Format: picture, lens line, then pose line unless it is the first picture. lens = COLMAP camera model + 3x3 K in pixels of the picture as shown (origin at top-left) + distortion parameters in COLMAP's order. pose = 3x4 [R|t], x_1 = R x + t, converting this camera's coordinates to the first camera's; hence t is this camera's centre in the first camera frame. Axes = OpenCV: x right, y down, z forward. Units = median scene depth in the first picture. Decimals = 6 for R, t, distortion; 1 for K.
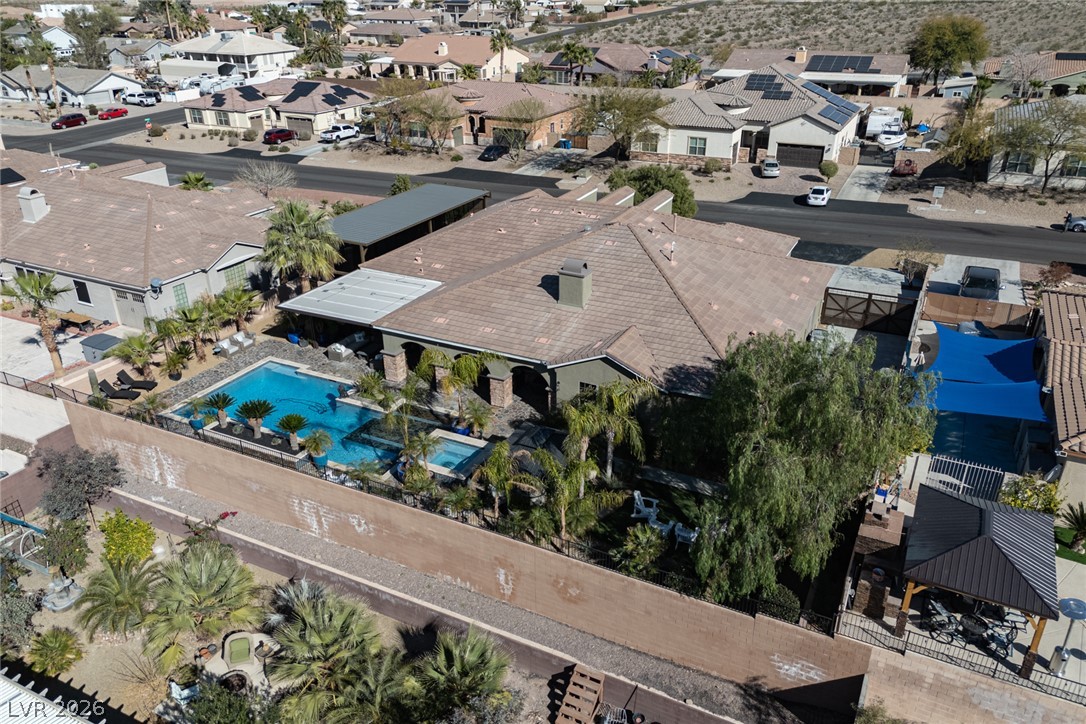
lens RADIAL K [[799.5, 0, 544.4], [0, 799.5, 378.8], [0, 0, 1]] dist [0.070238, -0.066069]
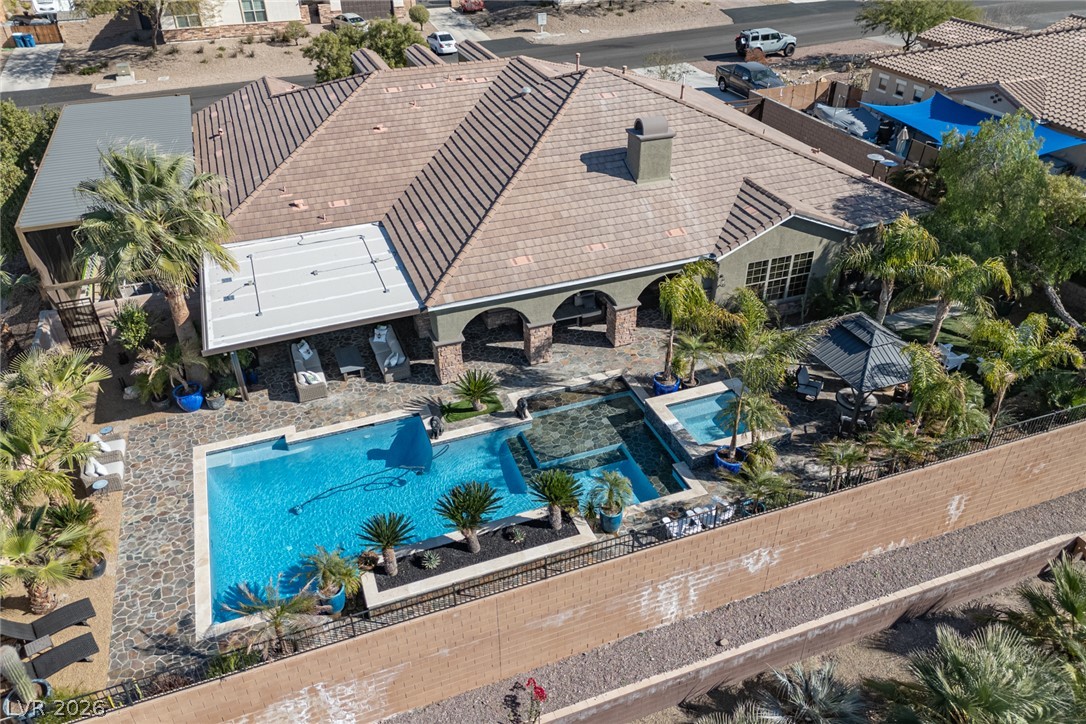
lens RADIAL K [[799.5, 0, 547.5], [0, 799.5, 362.2], [0, 0, 1]] dist [0.070238, -0.066069]
pose [[0.674900, -0.407204, 0.615383, -0.382443], [0.333702, 0.912230, 0.237654, -0.100577], [-0.658144, 0.044962, 0.751548, 0.341700]]
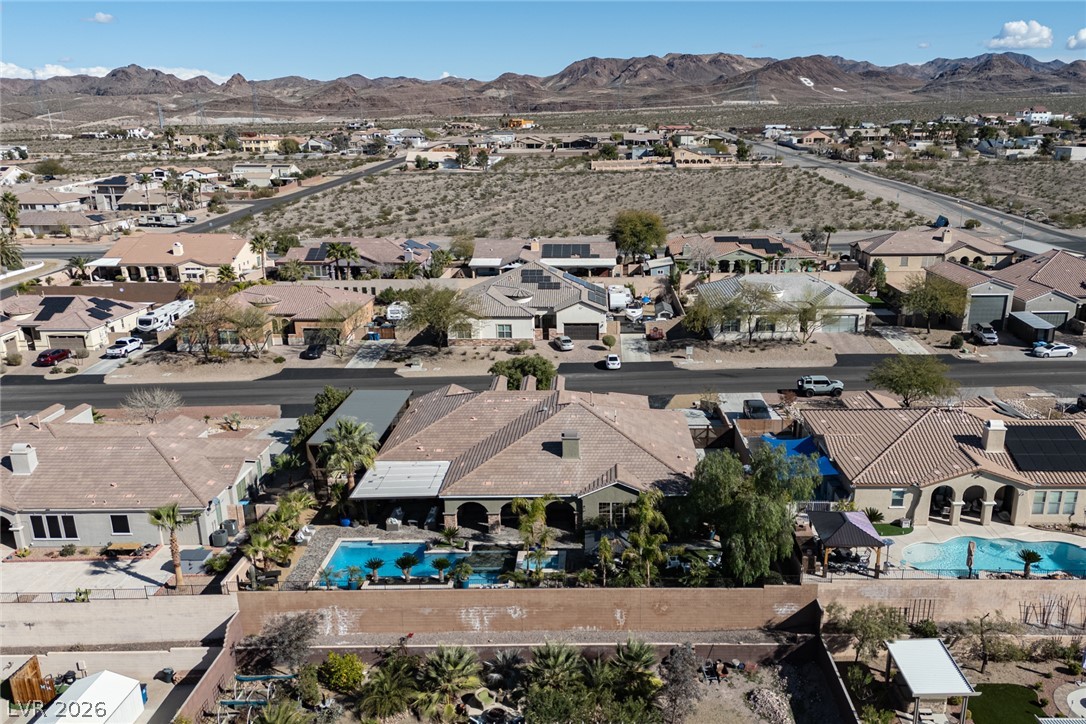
lens RADIAL K [[887.2, 0, 601.1], [0, 887.2, 410.1], [0, 0, 1]] dist [0.085421, -0.093045]
pose [[0.890544, -0.136431, 0.433957, -0.439245], [0.201557, 0.973554, -0.107549, 0.009291], [-0.407807, 0.183244, 0.894491, -0.396076]]
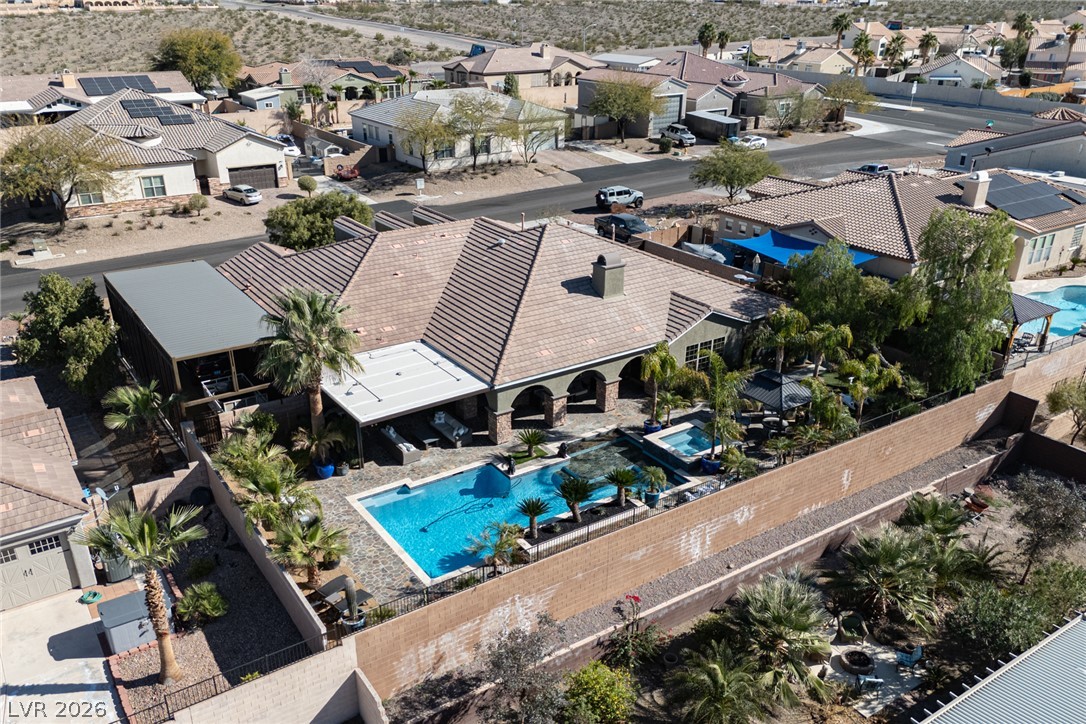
lens RADIAL K [[874.9, 0, 529.5], [0, 874.9, 424.9], [0, 0, 1]] dist [0.071175, -0.067244]
pose [[0.493968, -0.383105, 0.780529, -0.676517], [0.386573, 0.900860, 0.197518, -0.143171], [-0.778817, 0.204164, 0.593094, 0.287944]]
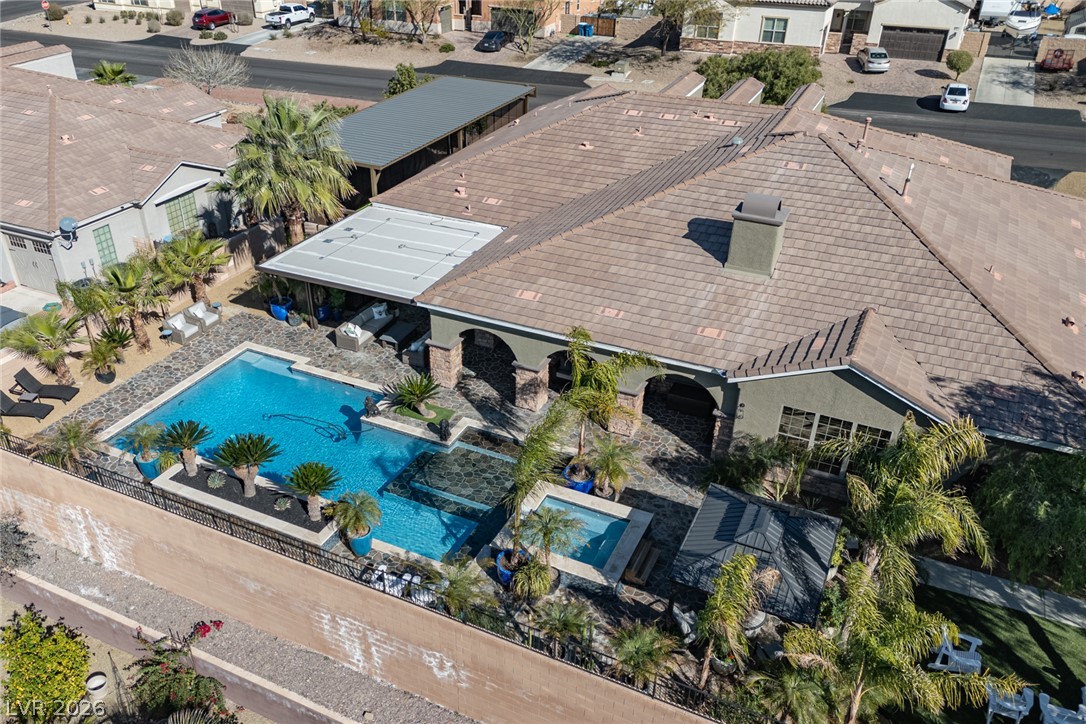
lens RADIAL K [[874.9, 0, 495.6], [0, 874.9, 402.7], [0, 0, 1]] dist [0.071175, -0.067244]
pose [[0.999994, 0.003115, 0.001209, -0.107553], [-0.003222, 0.994792, 0.101873, -0.040638], [-0.000885, -0.101877, 0.994797, 0.217440]]
